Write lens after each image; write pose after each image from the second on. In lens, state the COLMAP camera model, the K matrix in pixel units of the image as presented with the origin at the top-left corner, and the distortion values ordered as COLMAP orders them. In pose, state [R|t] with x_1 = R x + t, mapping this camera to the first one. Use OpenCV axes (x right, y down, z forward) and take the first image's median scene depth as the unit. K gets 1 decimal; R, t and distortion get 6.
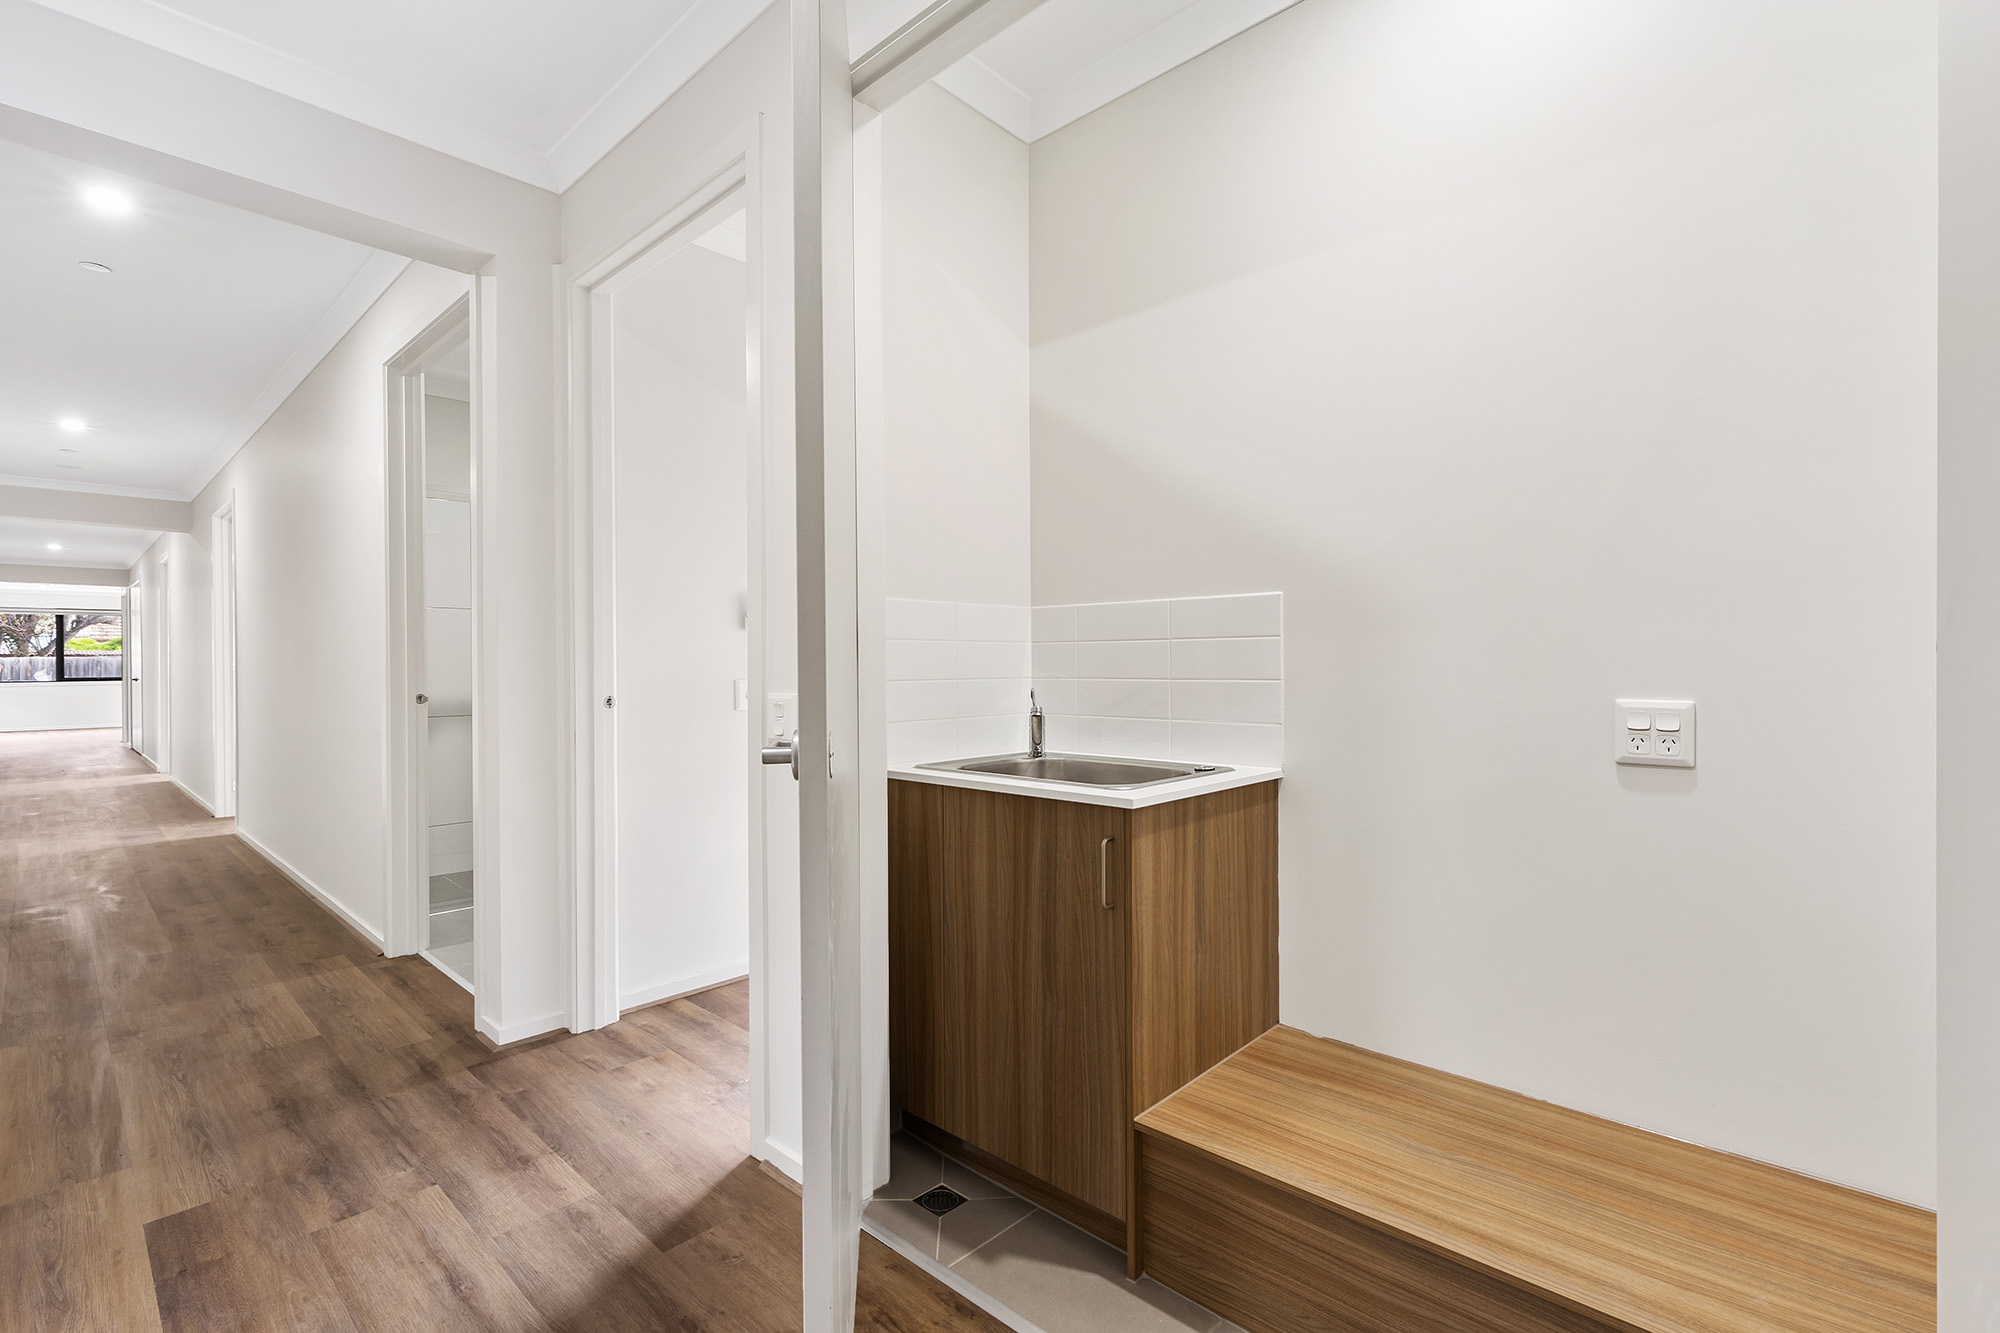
lens RADIAL K [[885.7, 0, 1000.0], [0, 885.7, 666.5], [0, 0, 1]] dist [0.002181, 0.000914]
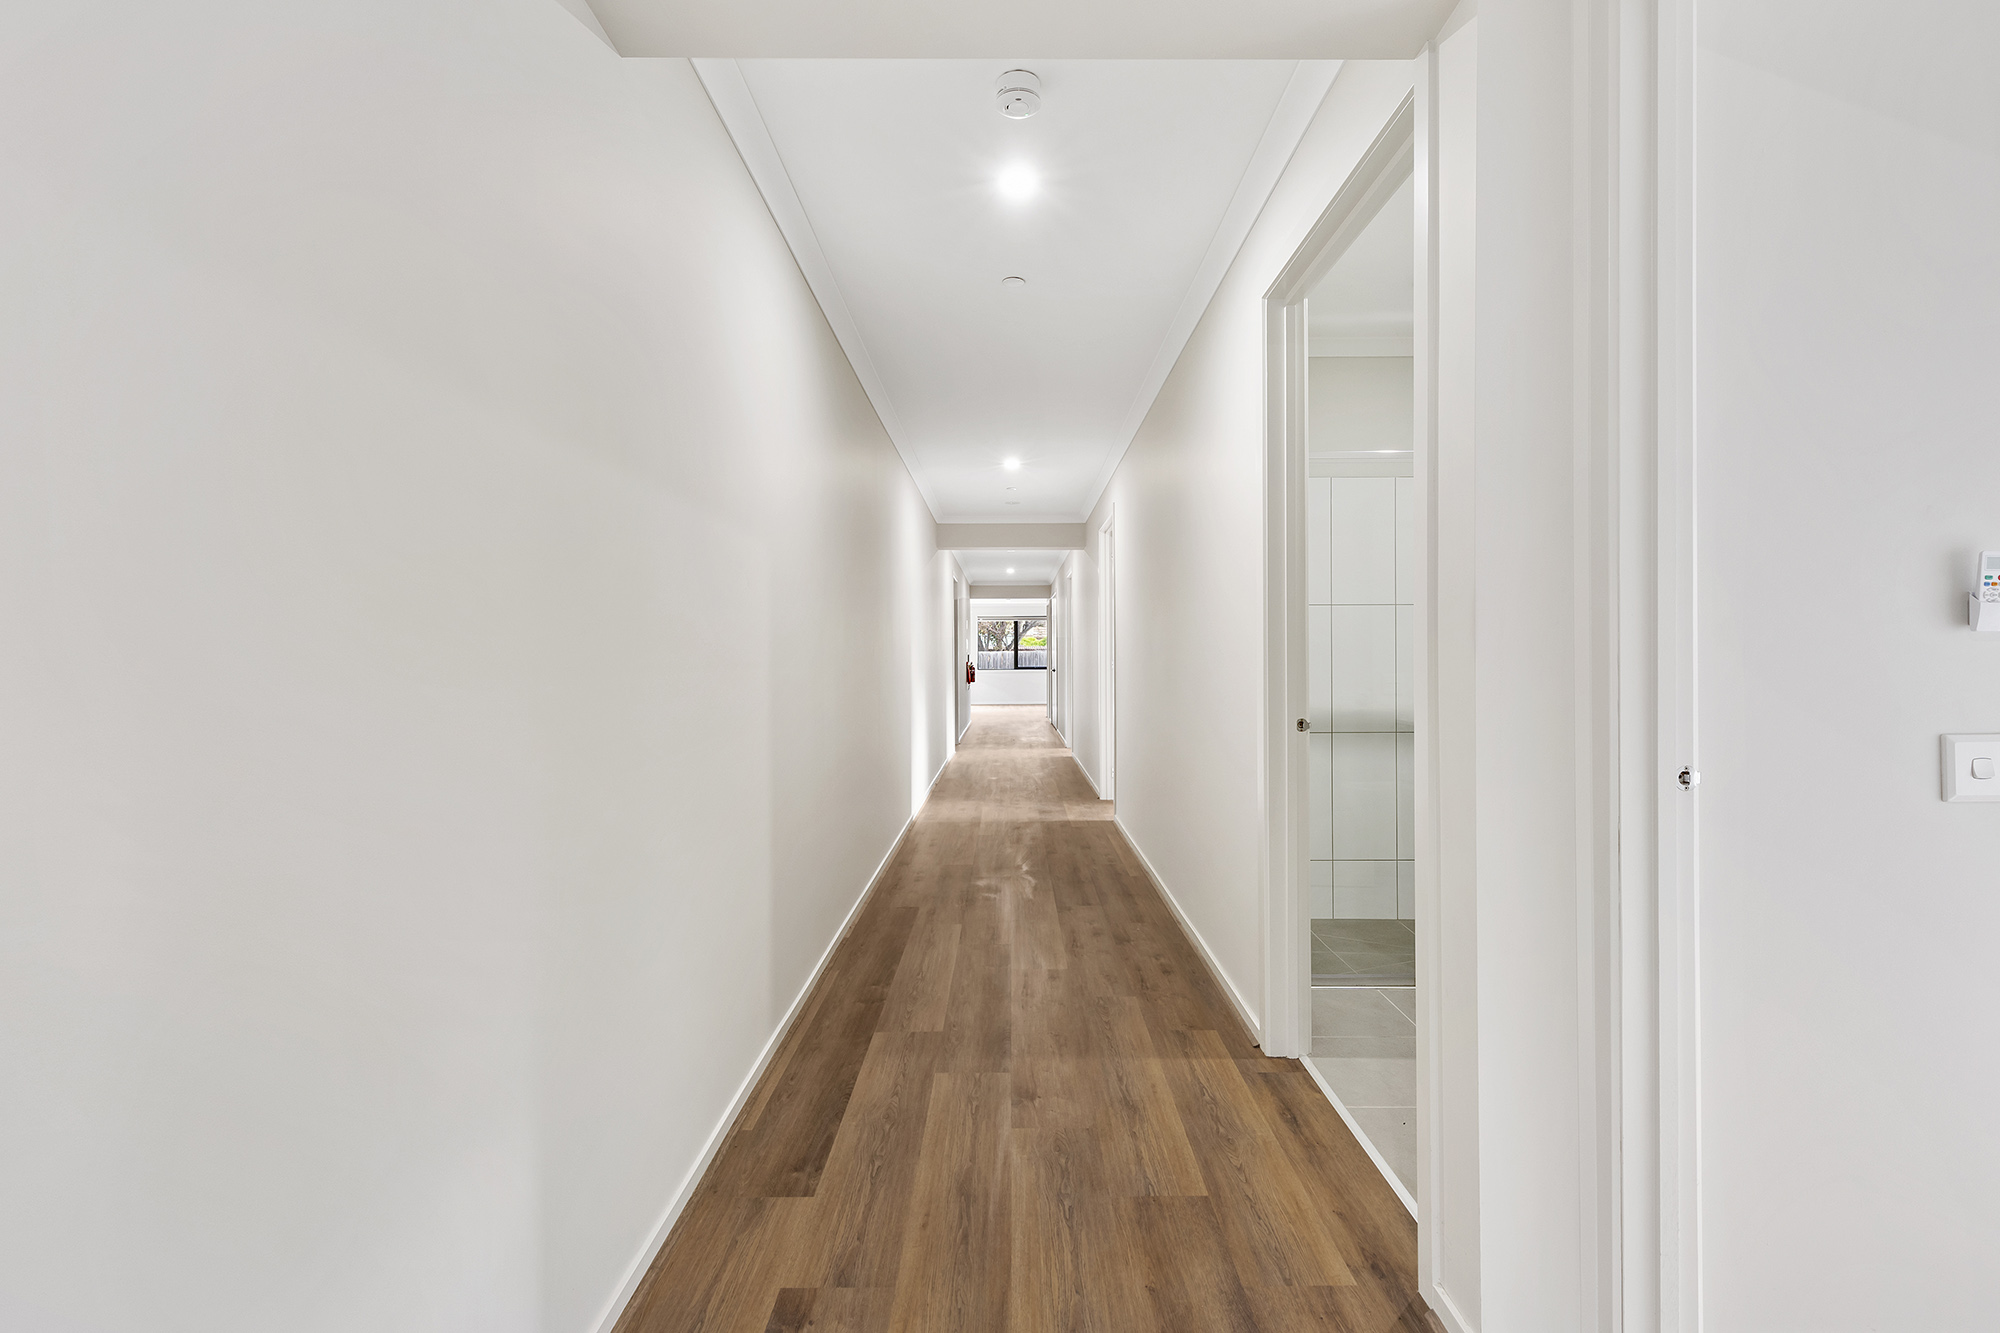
lens RADIAL K [[900.5, 0, 1011.5], [0, 900.5, 659.2], [0, 0, 1]] dist [0.000067, 0.000057]
pose [[0.680682, 0.004394, -0.732566, -0.257937], [-0.003130, 0.999990, 0.003089, -0.021891], [0.732573, 0.000190, 0.680689, 0.290867]]
